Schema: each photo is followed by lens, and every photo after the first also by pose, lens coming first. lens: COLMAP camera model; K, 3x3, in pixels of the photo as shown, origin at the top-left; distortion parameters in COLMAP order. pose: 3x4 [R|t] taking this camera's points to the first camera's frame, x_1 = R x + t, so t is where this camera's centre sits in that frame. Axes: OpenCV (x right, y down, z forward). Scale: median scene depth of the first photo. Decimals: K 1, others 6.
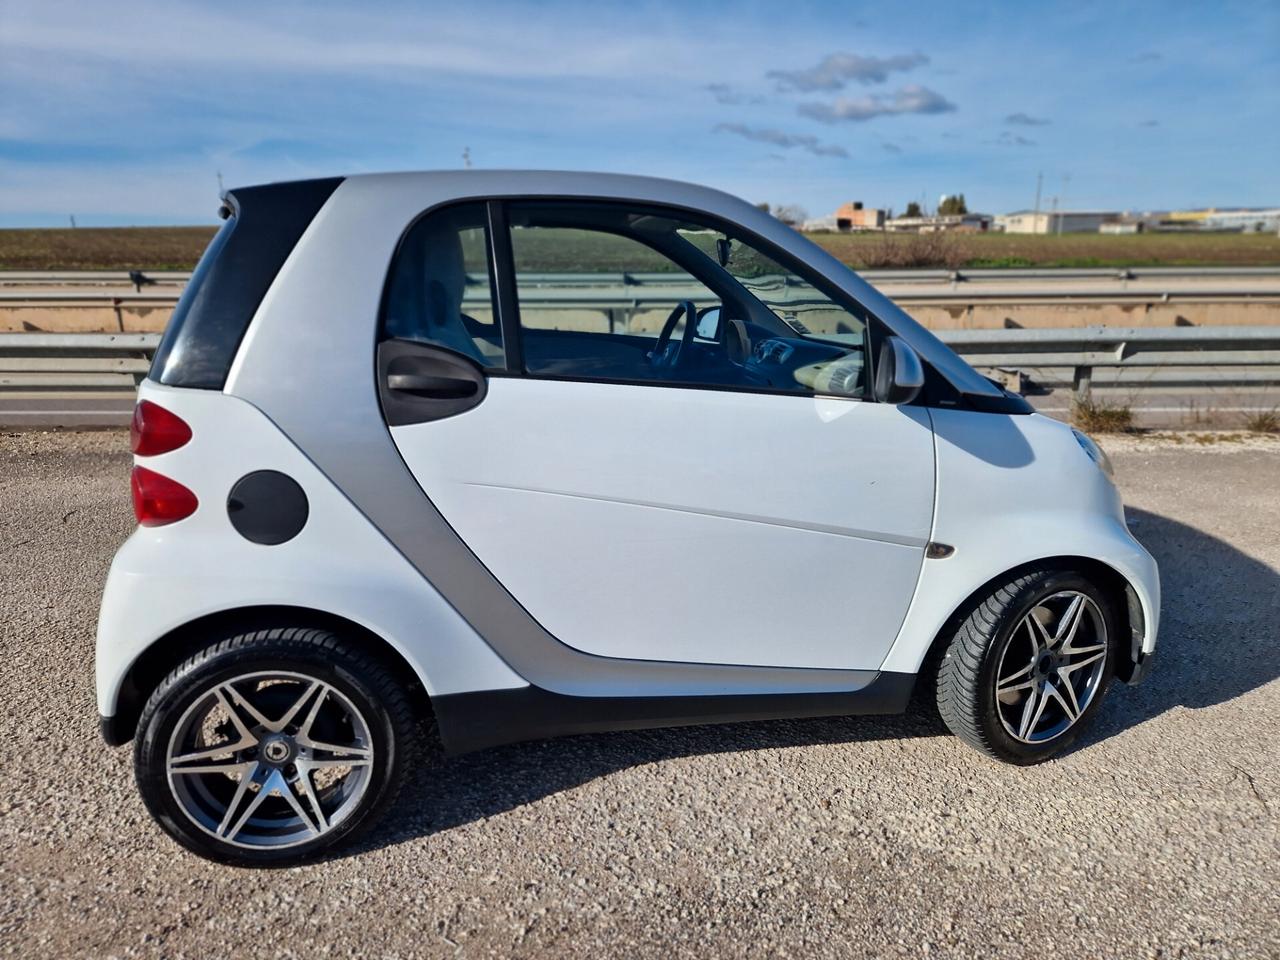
lens RADIAL K [[850.8, 0, 638.3], [0, 850.8, 480.0], [0, 0, 1]] dist [0.075030, -0.055615]
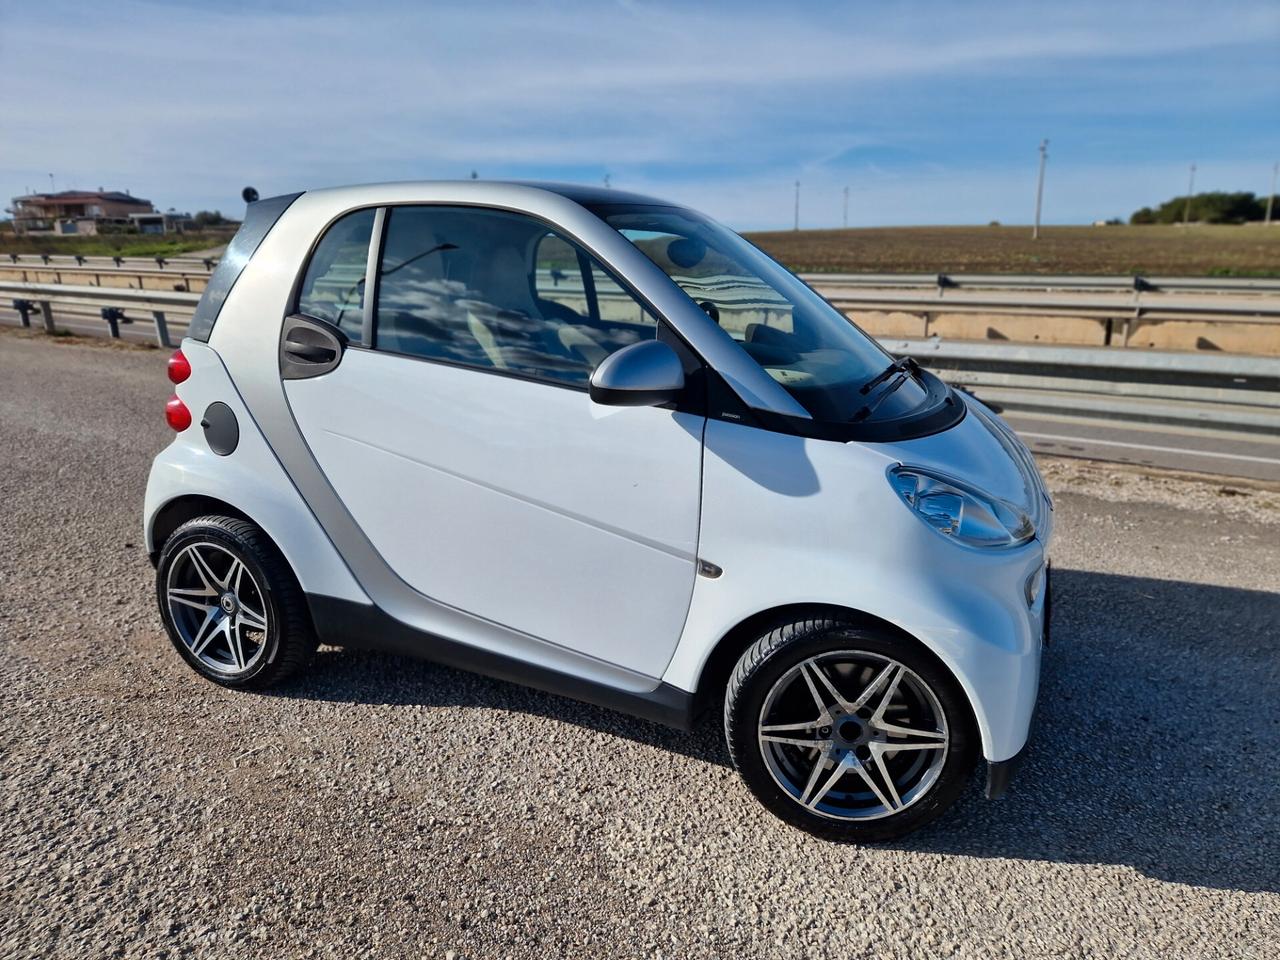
lens RADIAL K [[850.8, 0, 648.8], [0, 850.8, 493.7], [0, 0, 1]] dist [0.075030, -0.055615]
pose [[0.825584, 0.160737, -0.540902, 0.662331], [-0.153881, 0.986371, 0.058246, -0.037580], [0.542893, 0.035148, 0.839066, 0.142970]]
